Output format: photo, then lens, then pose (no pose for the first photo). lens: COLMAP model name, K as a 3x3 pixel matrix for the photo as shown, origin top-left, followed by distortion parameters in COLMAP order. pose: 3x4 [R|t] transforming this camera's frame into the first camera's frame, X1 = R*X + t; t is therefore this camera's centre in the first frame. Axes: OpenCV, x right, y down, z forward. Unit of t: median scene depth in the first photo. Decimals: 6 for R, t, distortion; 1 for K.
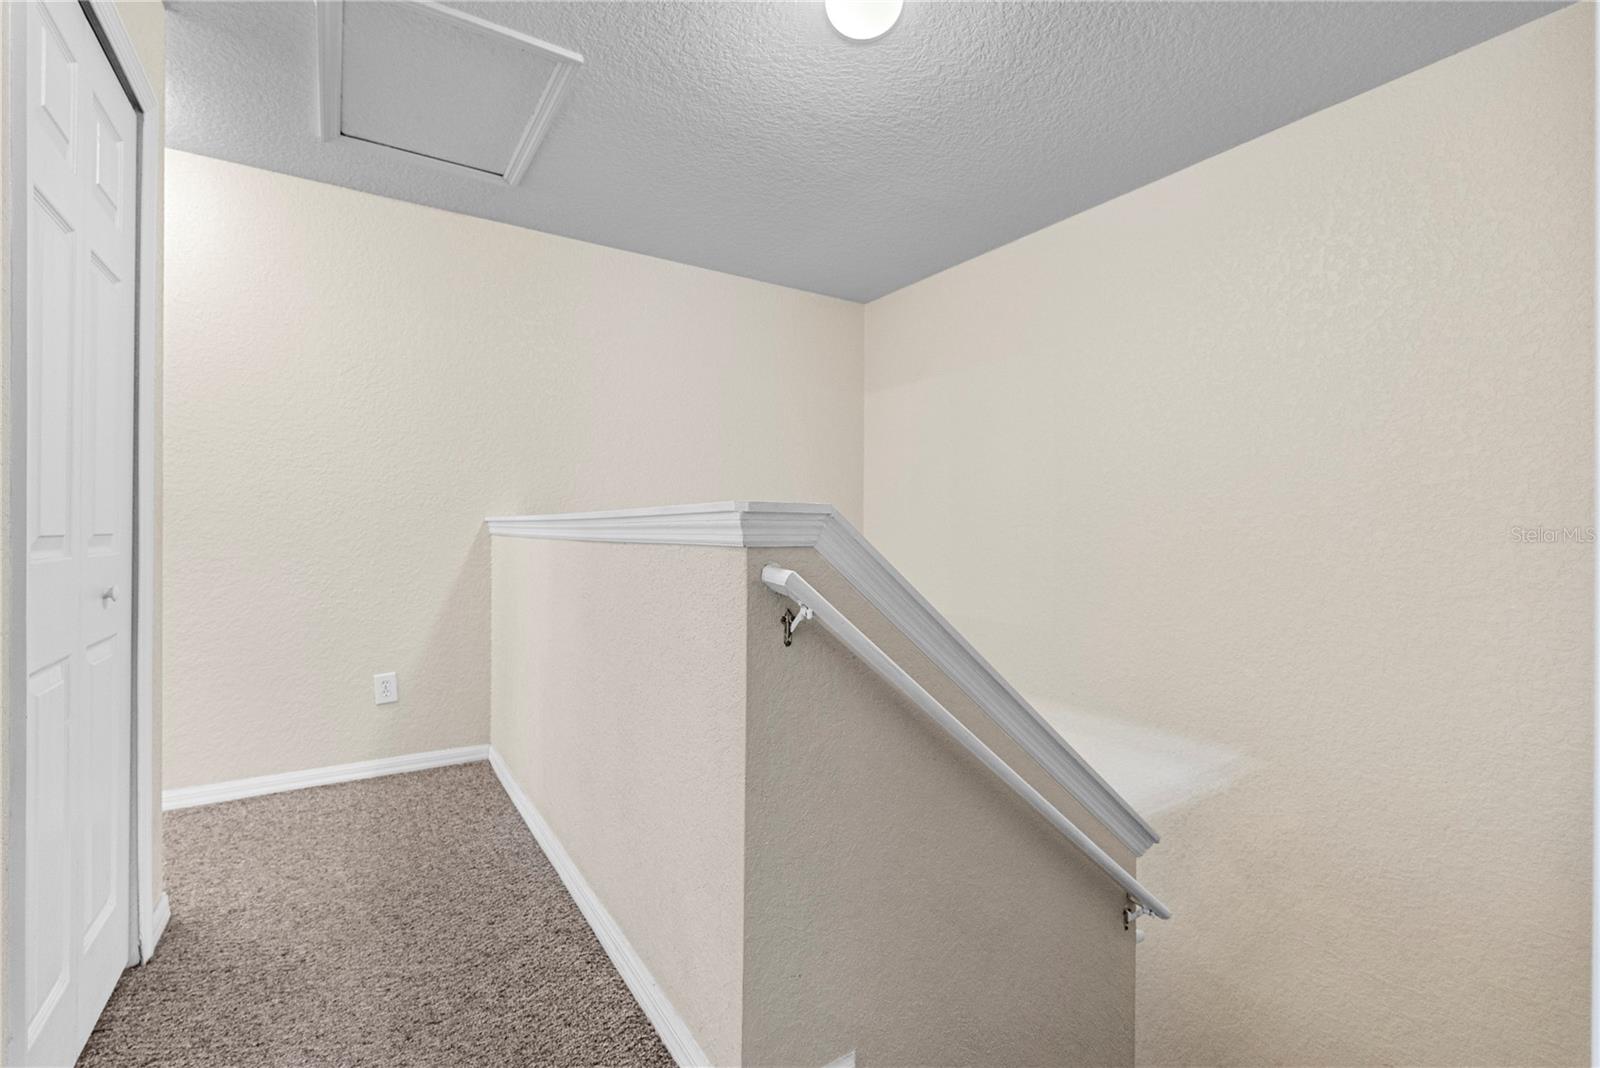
lens RADIAL K [[719.3, 0, 786.8], [0, 719.3, 528.6], [0, 0, 1]] dist [-0.009254, 0.002626]
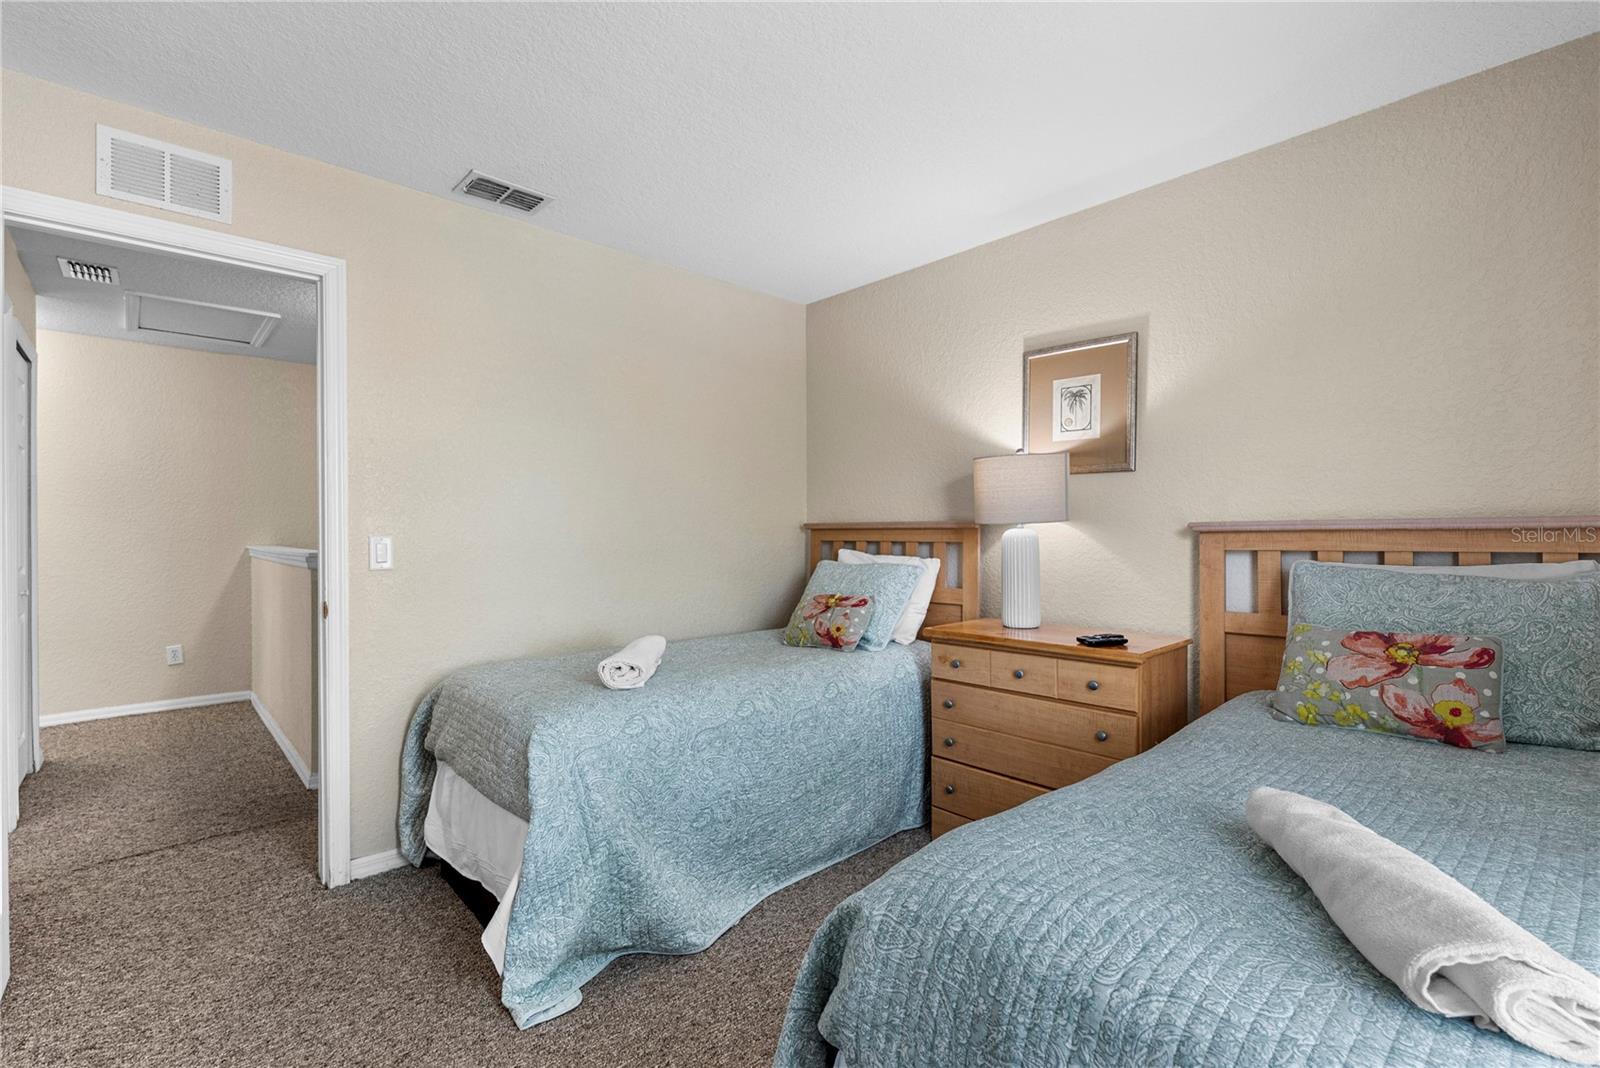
lens RADIAL K [[719.3, 0, 794.1], [0, 719.3, 523.3], [0, 0, 1]] dist [-0.009254, 0.002626]
pose [[0.982403, -0.016410, 0.186049, 0.503892], [0.018236, 0.999801, -0.008110, -0.033174], [-0.185879, 0.011361, 0.982507, -0.824175]]
